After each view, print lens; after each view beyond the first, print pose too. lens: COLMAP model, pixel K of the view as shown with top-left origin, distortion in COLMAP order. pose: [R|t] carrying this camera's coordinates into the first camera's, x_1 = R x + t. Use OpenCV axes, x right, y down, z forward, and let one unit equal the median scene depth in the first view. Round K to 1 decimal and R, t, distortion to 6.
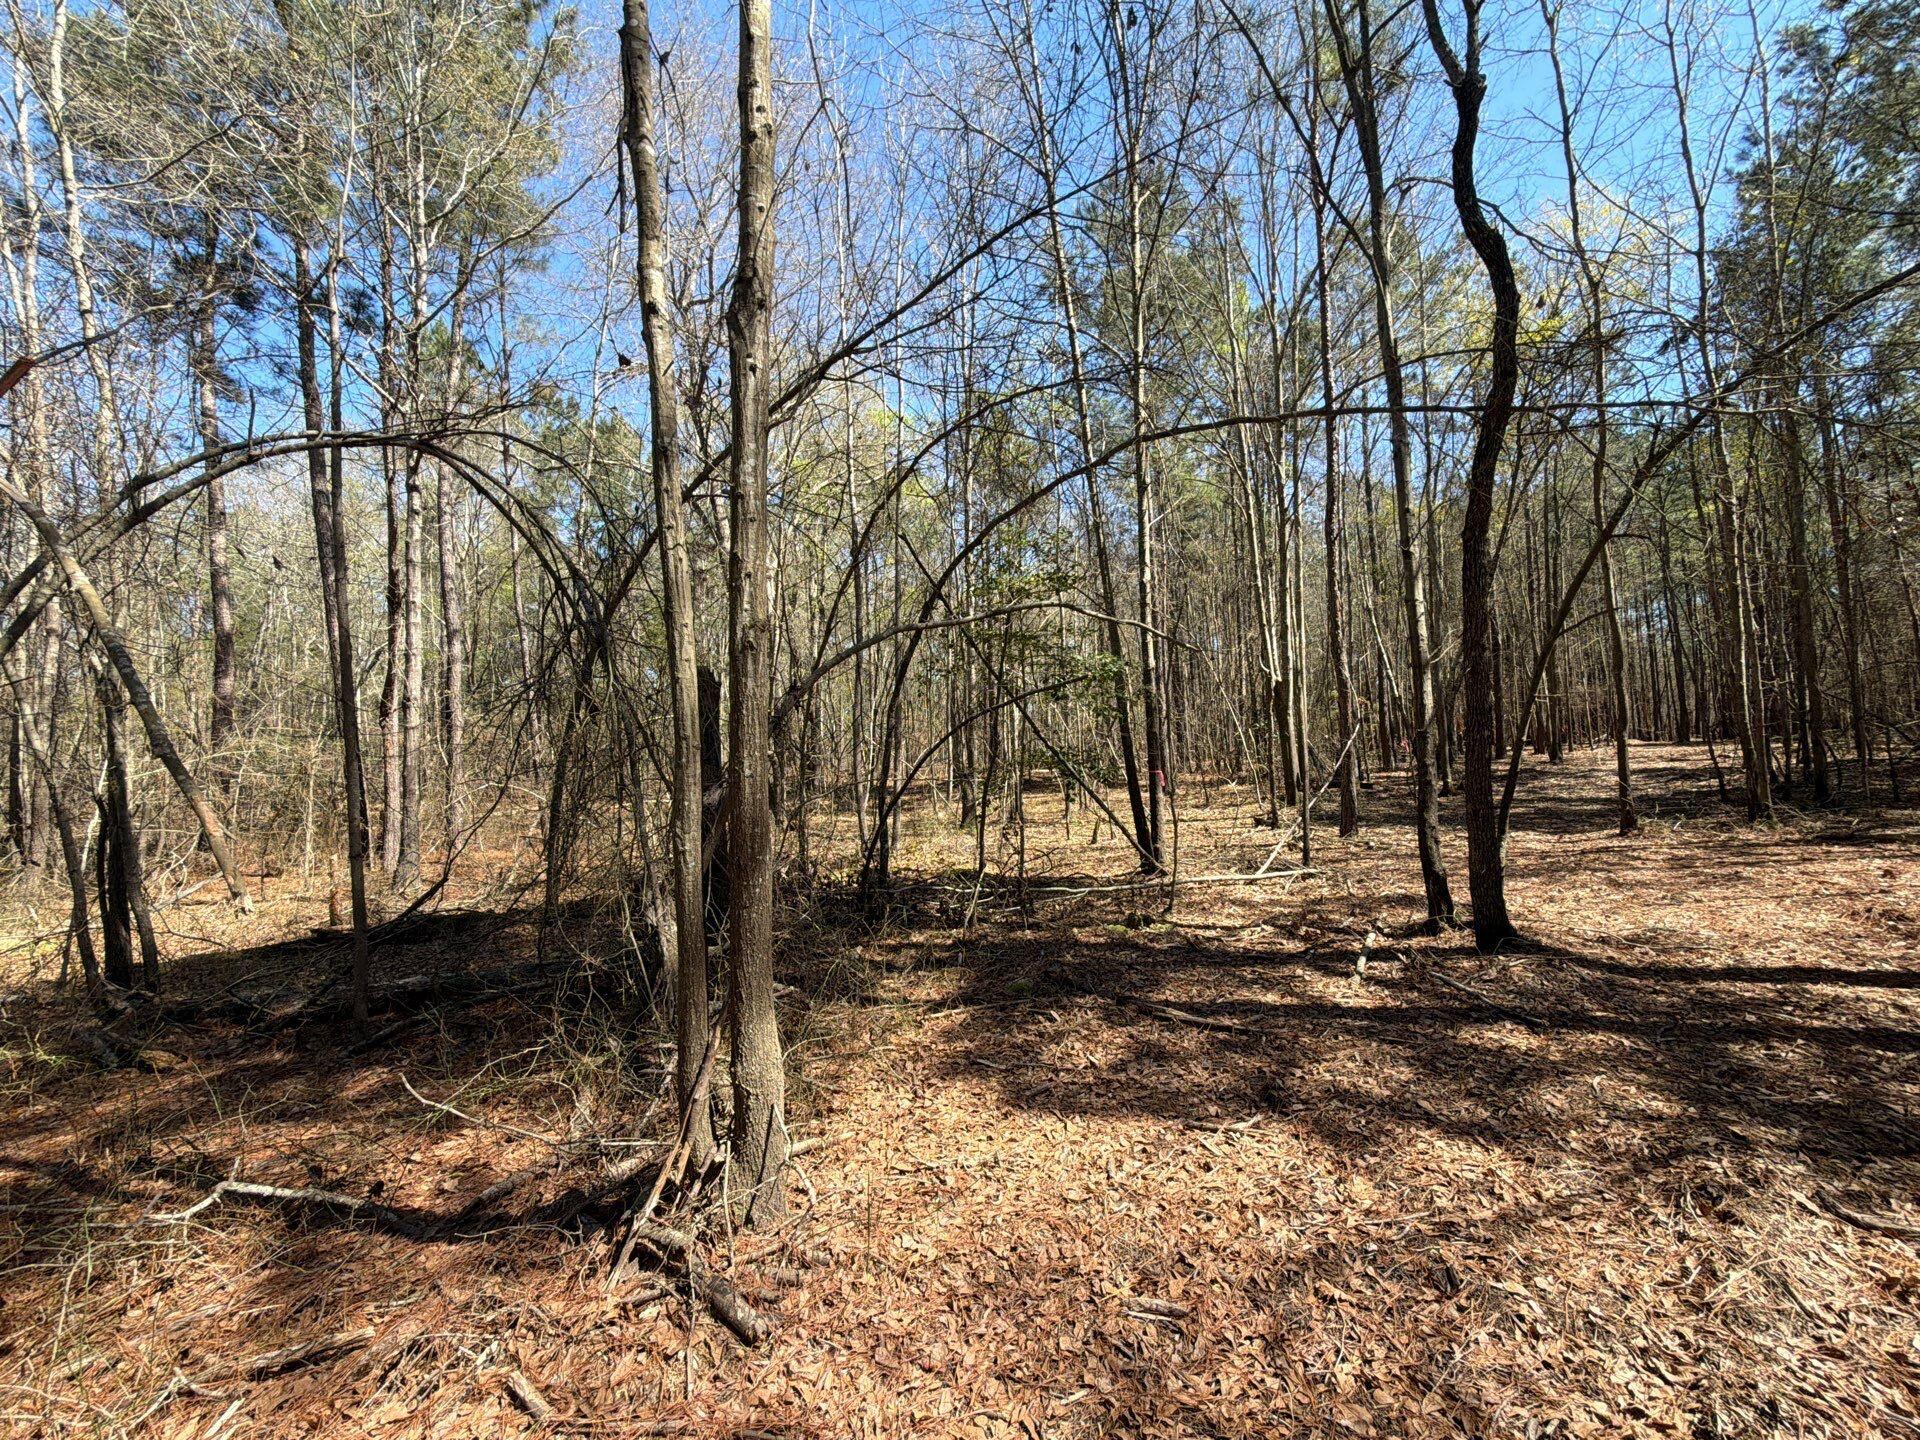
lens RADIAL K [[764.4, 0, 961.8], [0, 764.4, 722.1], [0, 0, 1]] dist [0.000266, 0.000035]
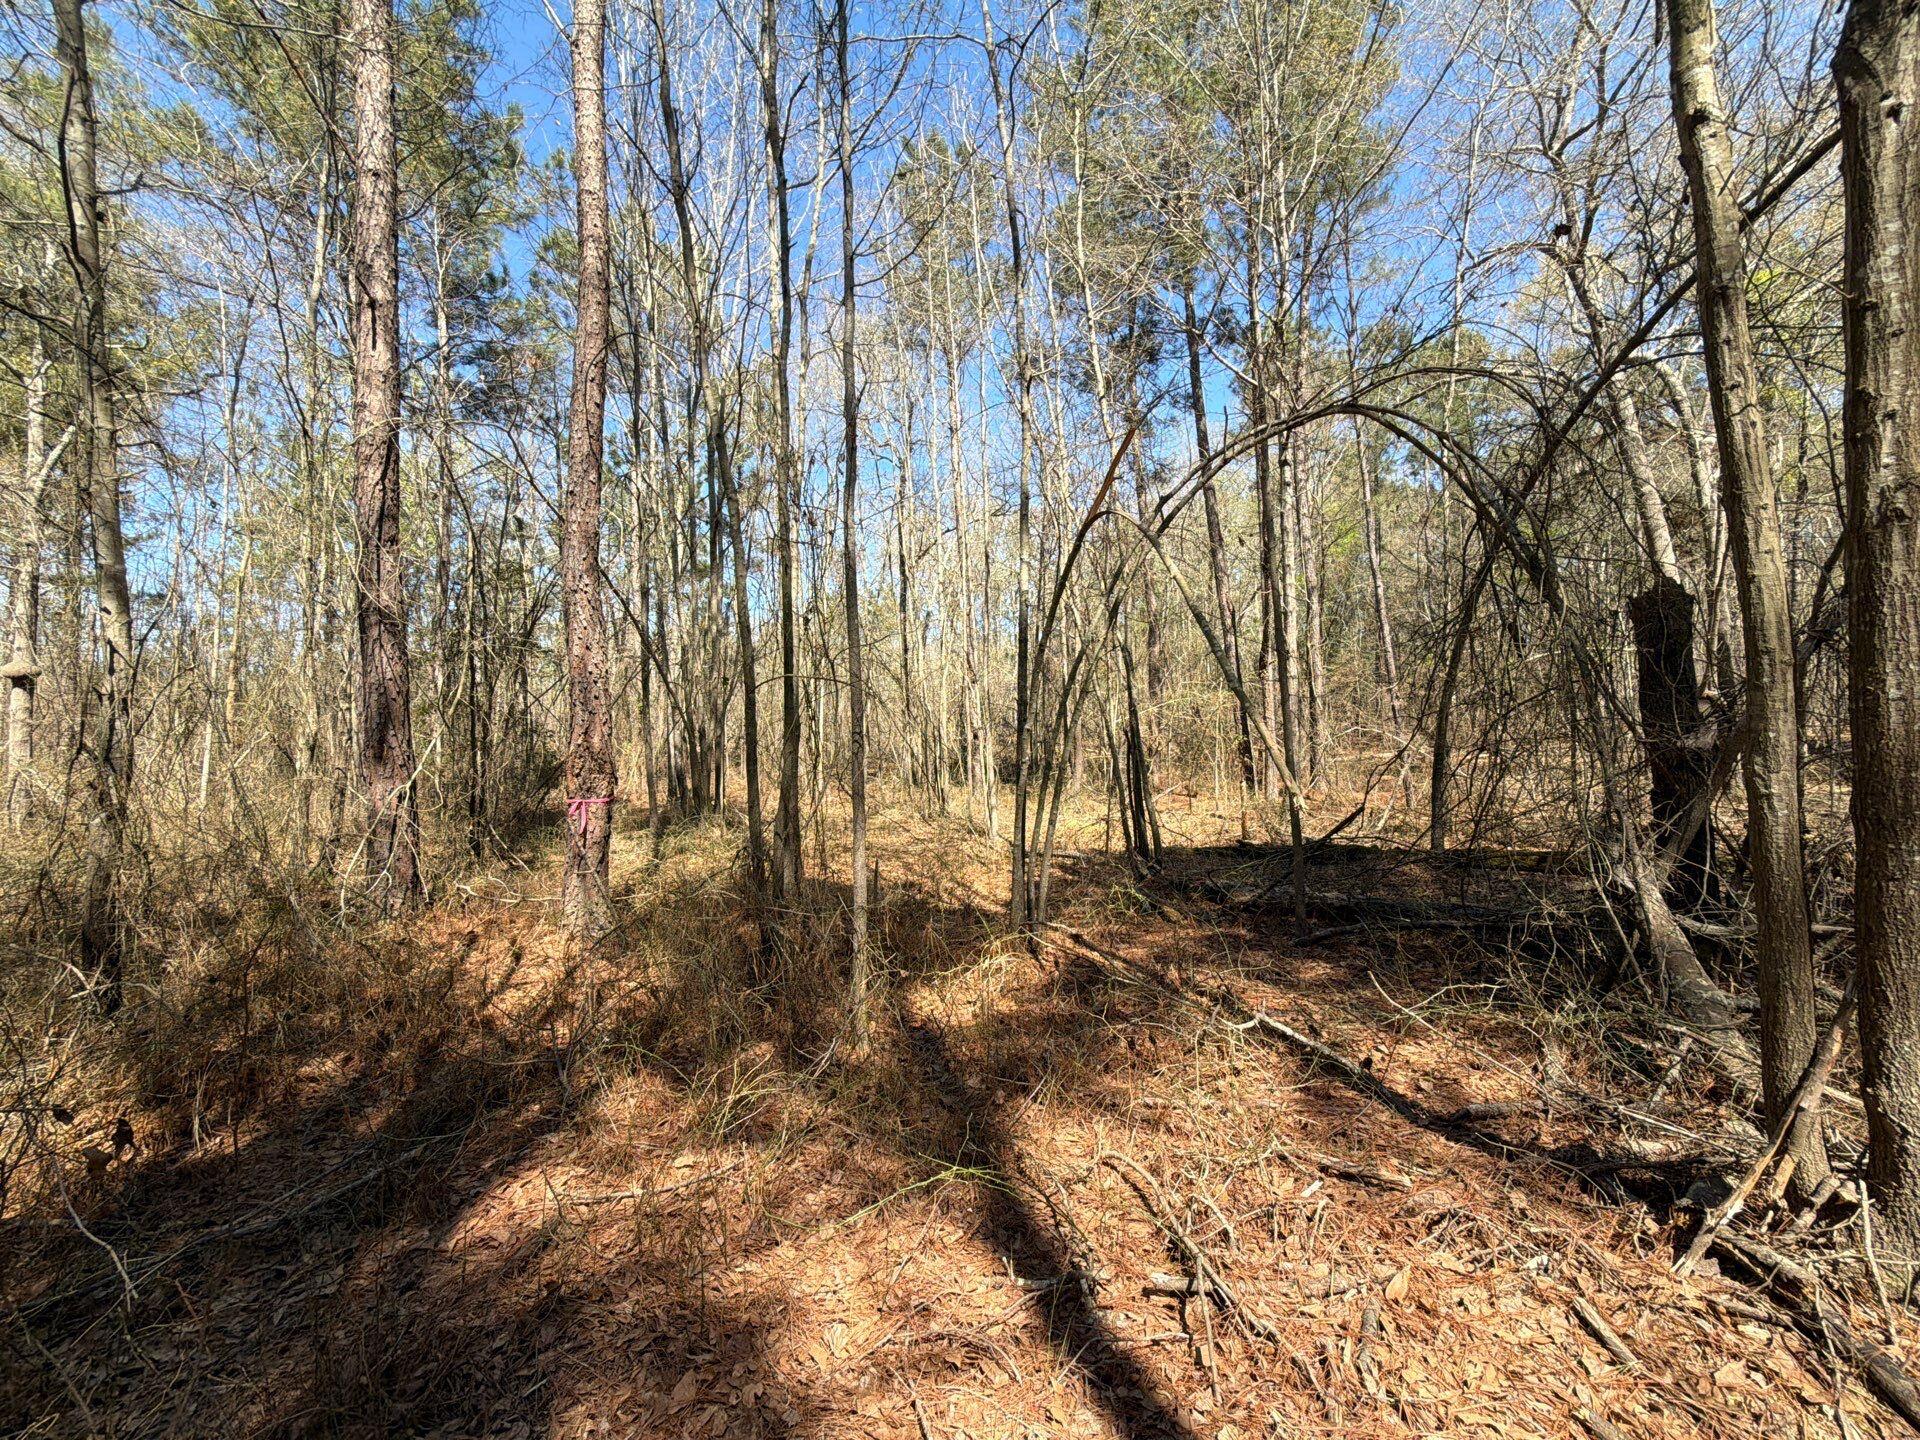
lens RADIAL K [[764.4, 0, 961.2], [0, 764.4, 721.2], [0, 0, 1]] dist [0.000266, 0.000035]
pose [[0.535078, 0.006612, -0.844777, -0.137160], [0.050554, 0.997927, 0.039831, 0.018299], [0.843289, -0.064020, 0.533634, -0.117924]]
